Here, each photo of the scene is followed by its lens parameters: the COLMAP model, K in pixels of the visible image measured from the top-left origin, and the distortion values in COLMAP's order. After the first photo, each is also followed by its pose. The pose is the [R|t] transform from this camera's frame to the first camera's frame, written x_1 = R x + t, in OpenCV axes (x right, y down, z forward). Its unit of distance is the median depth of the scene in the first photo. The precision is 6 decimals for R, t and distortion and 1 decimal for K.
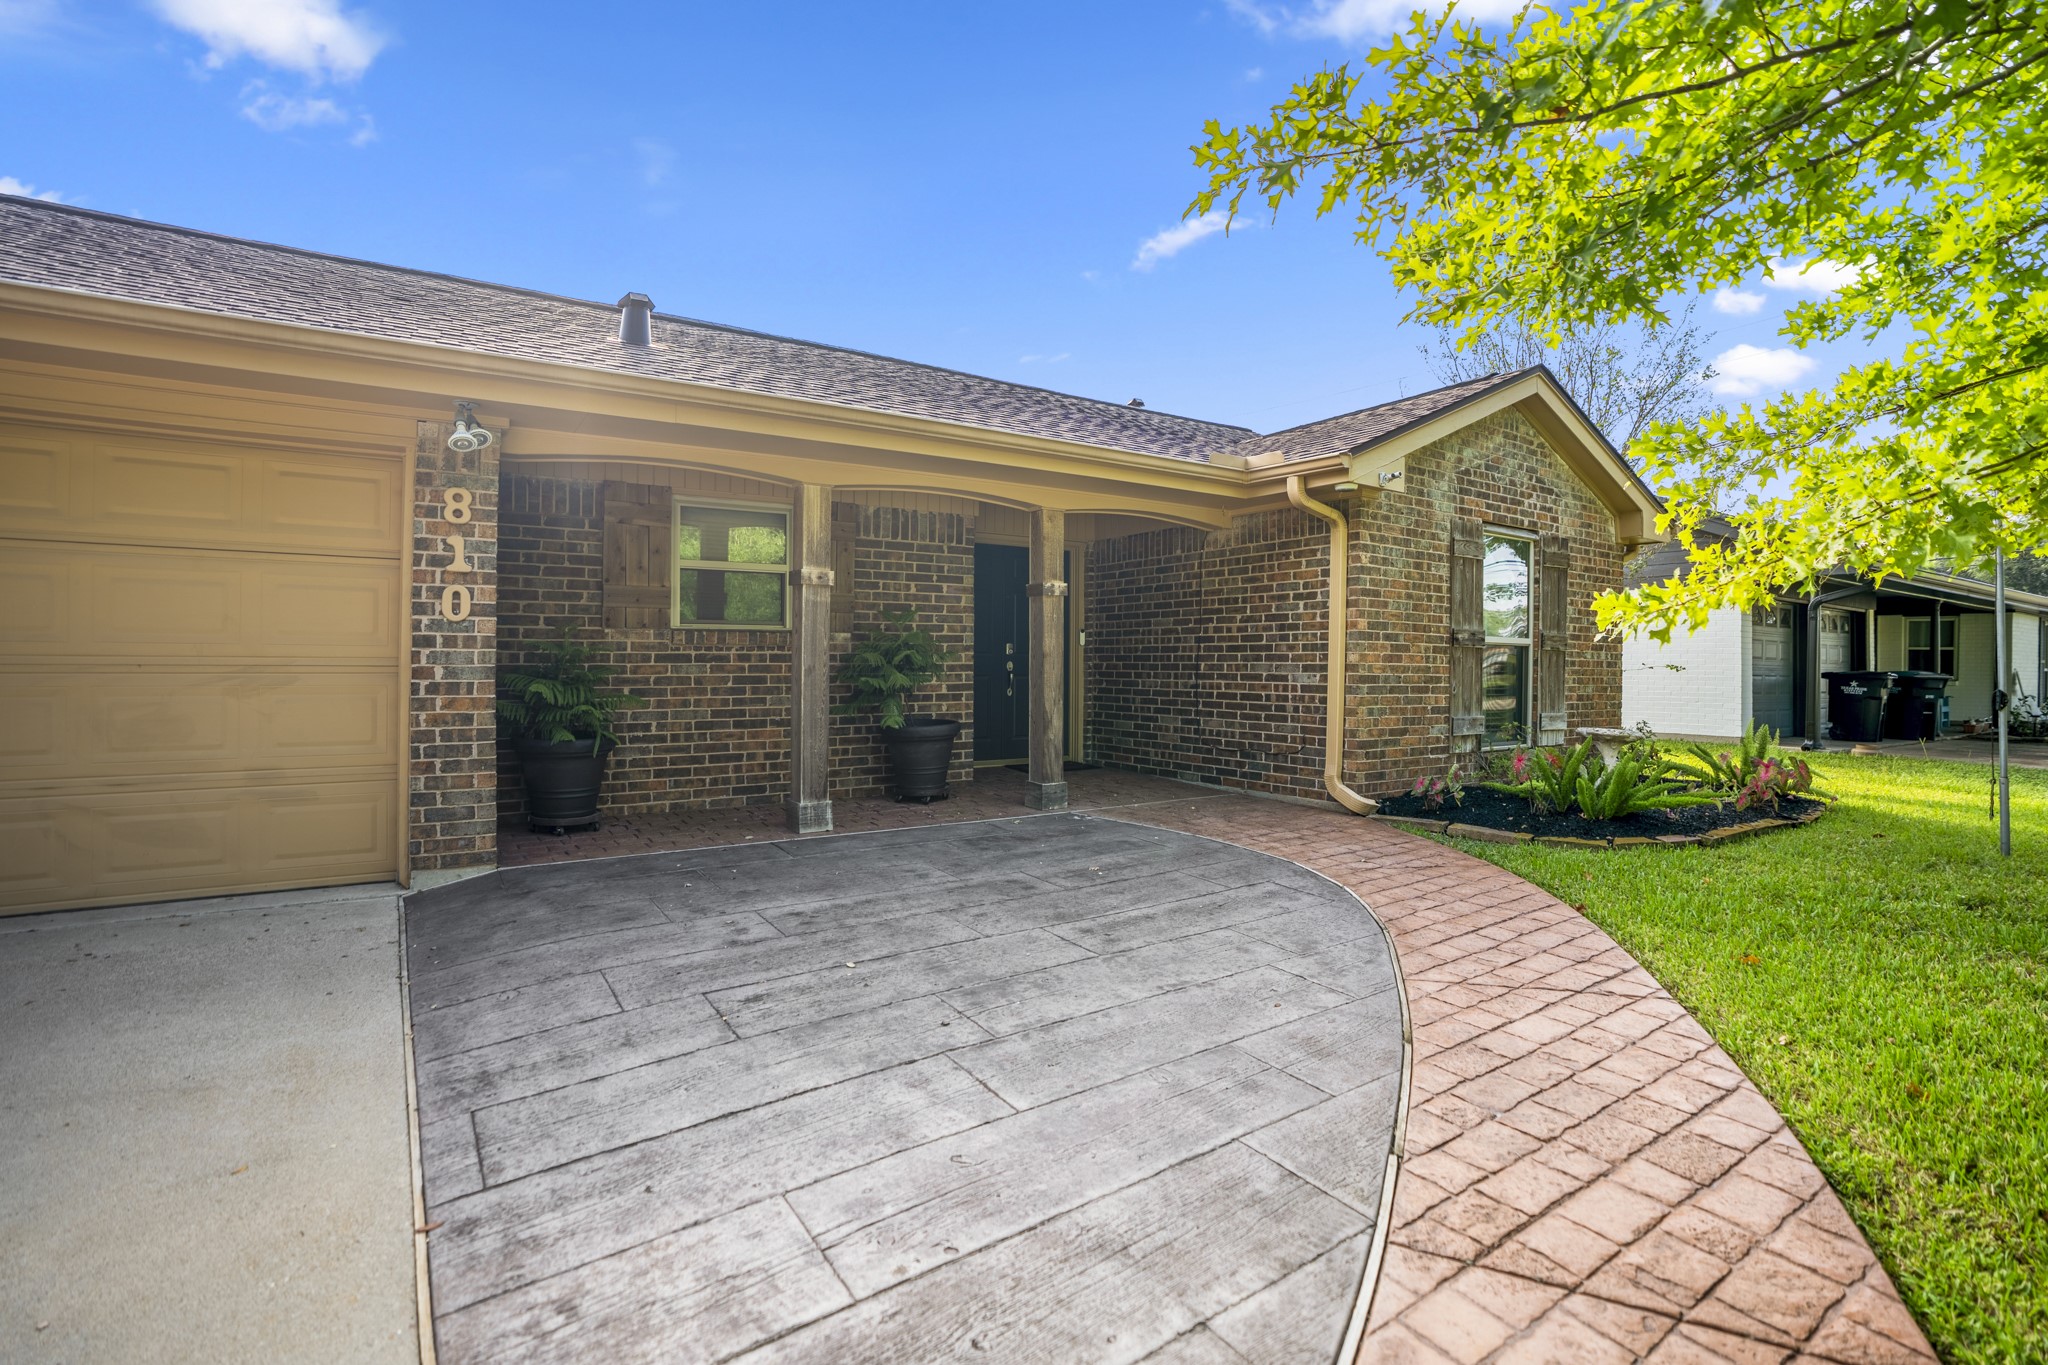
lens RADIAL K [[930.0, 0, 1005.4], [0, 930.0, 665.6], [0, 0, 1]] dist [-0.070266, 0.024684]
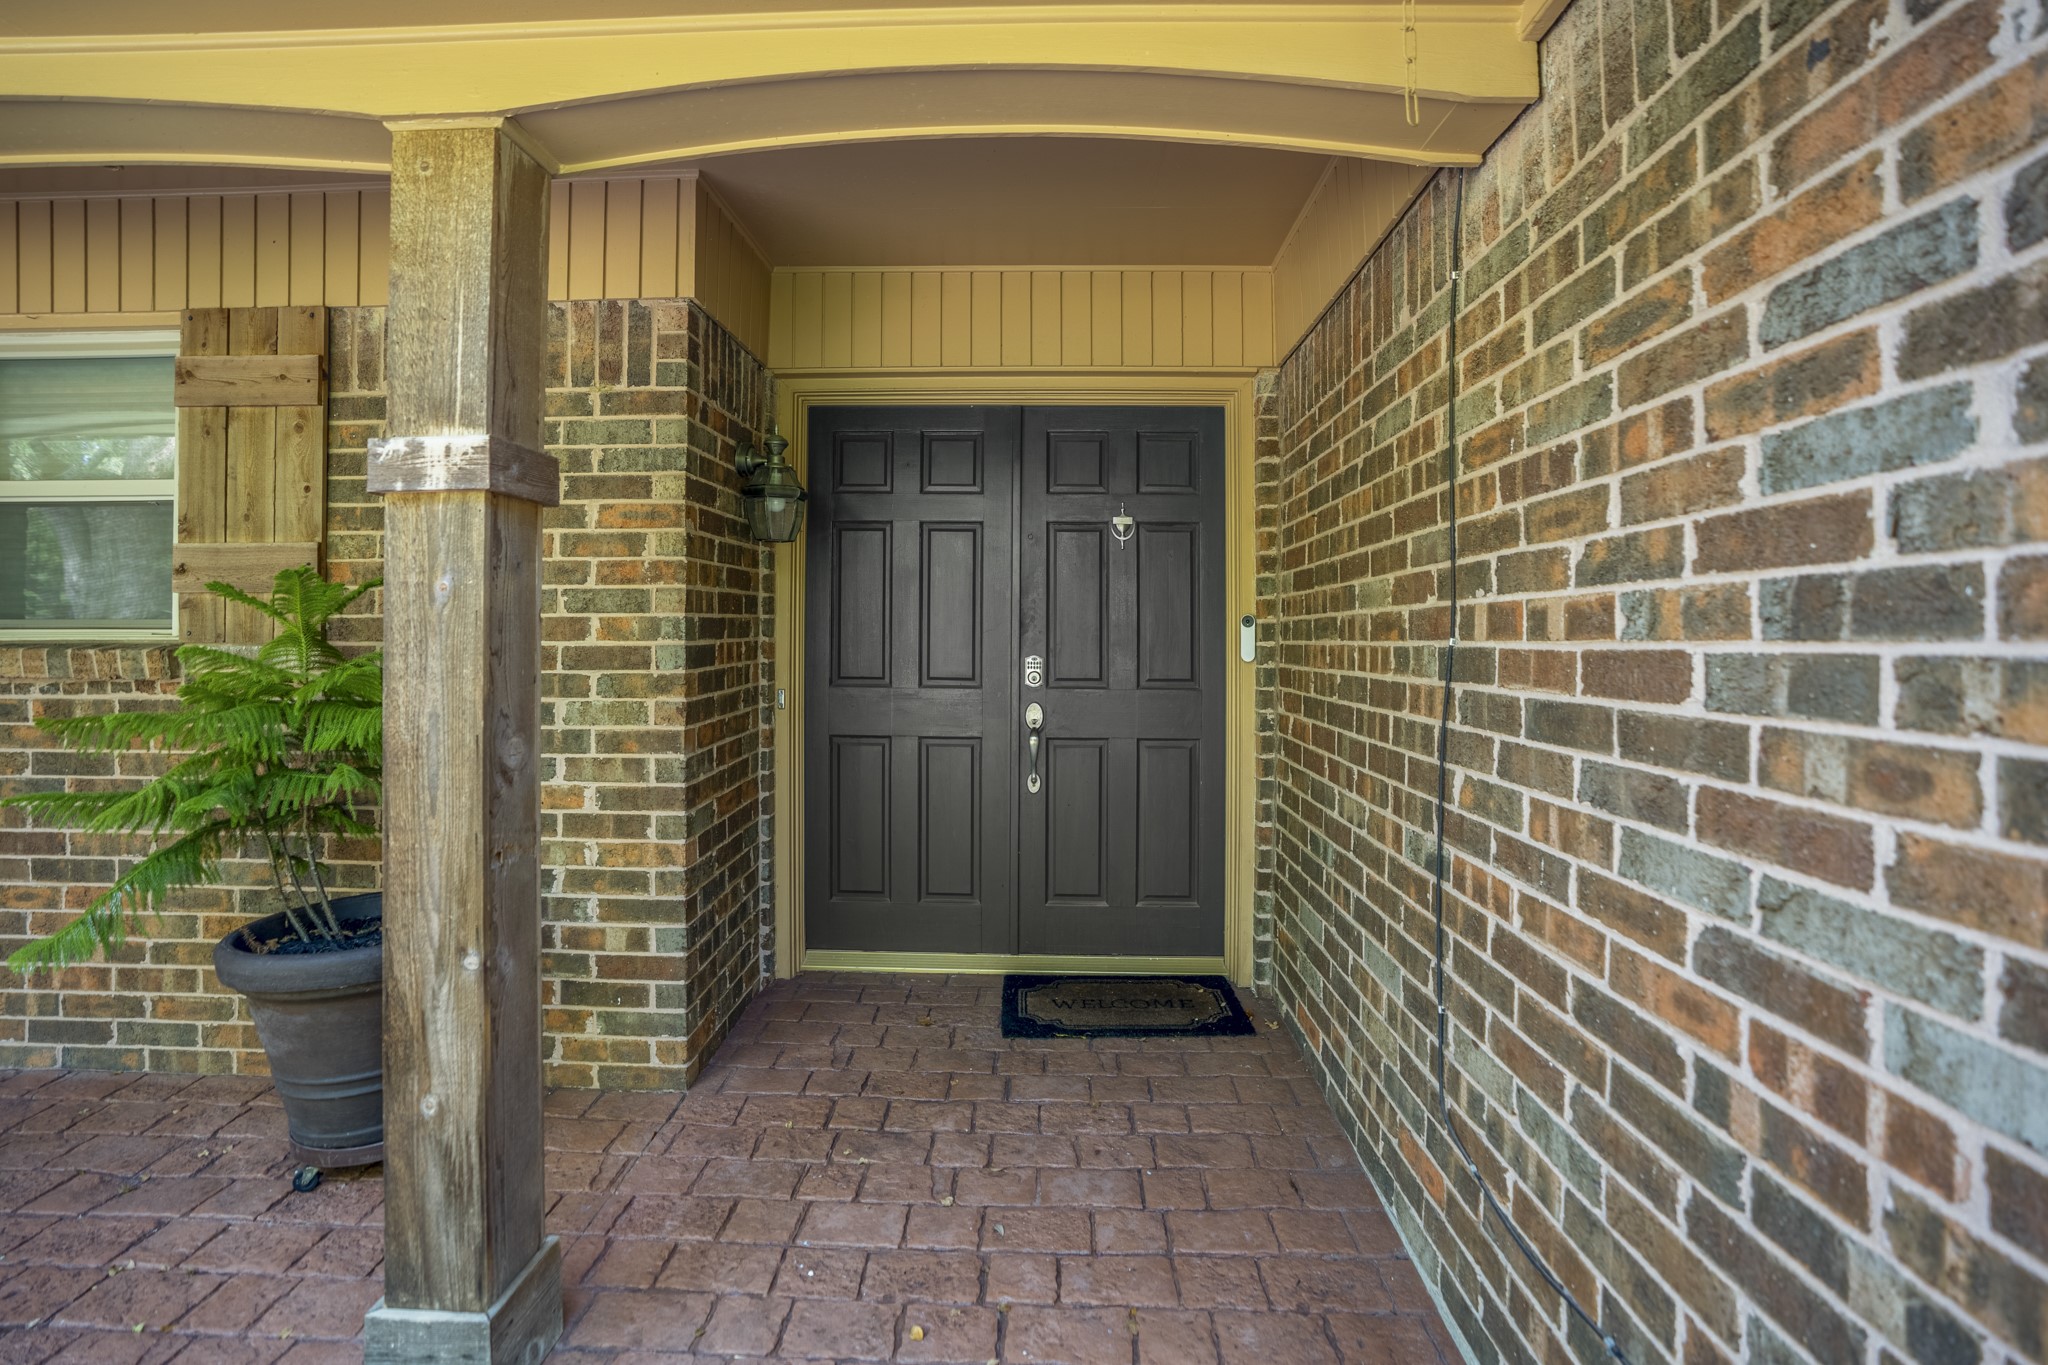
lens RADIAL K [[956.1, 0, 1033.7], [0, 956.1, 630.7], [0, 0, 1]] dist [-0.066312, 0.027810]
pose [[0.821546, -0.005235, -0.570119, 0.301333], [-0.003273, 0.999898, -0.013897, -0.038310], [0.570133, 0.013283, 0.821445, 0.884102]]
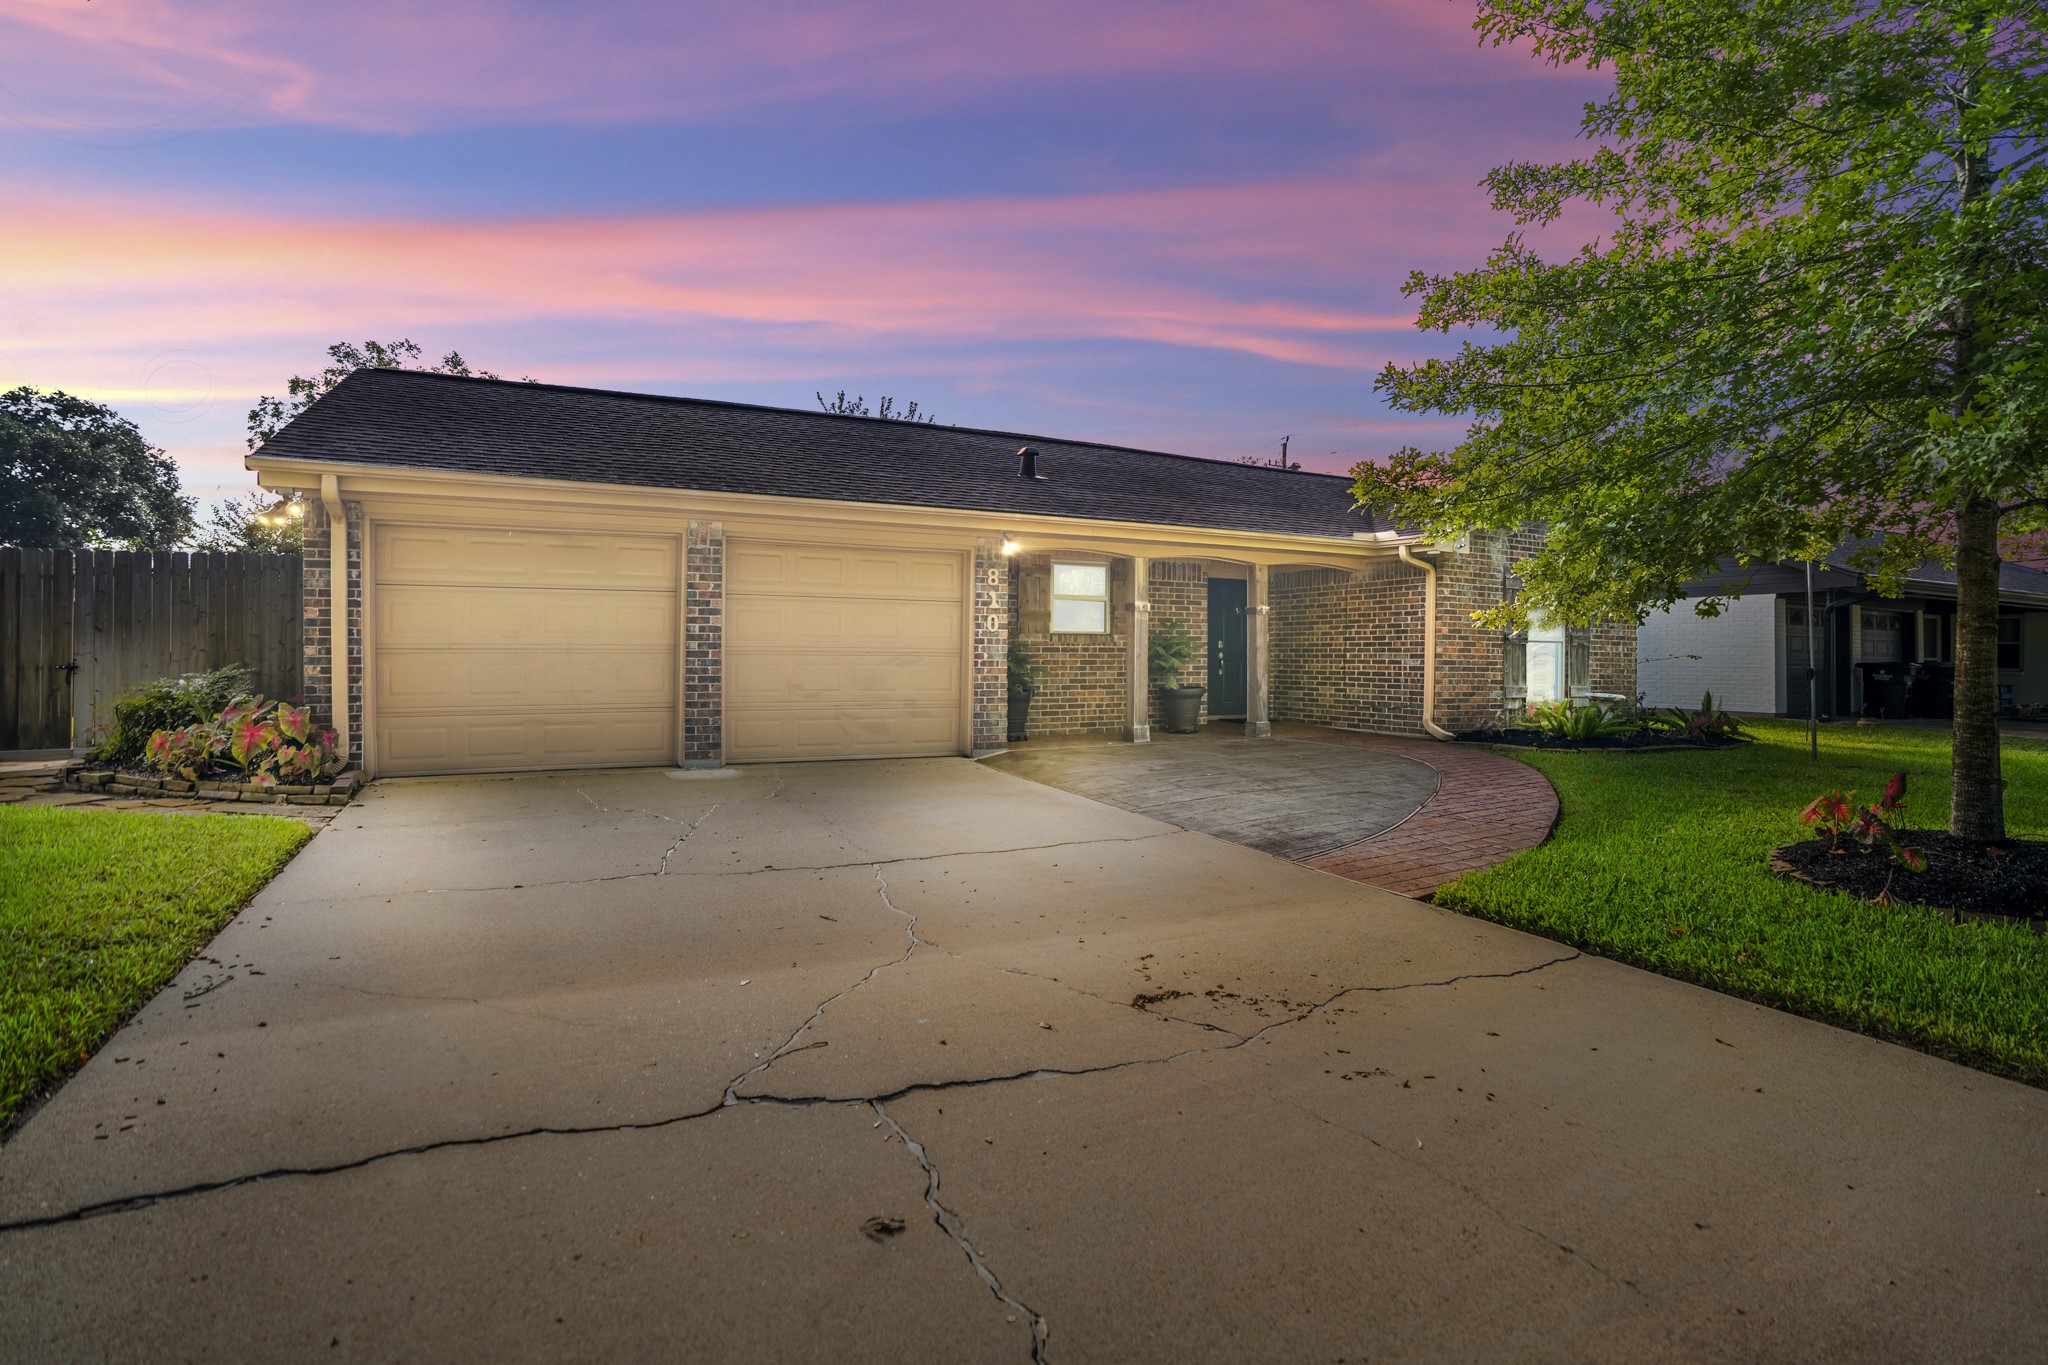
lens RADIAL K [[956.1, 0, 1030.4], [0, 956.1, 653.2], [0, 0, 1]] dist [-0.062686, 0.020590]
pose [[0.994861, 0.000651, -0.101244, -0.196996], [-0.001448, 0.999969, -0.007797, 0.012127], [0.101236, 0.007903, 0.994831, -0.809829]]
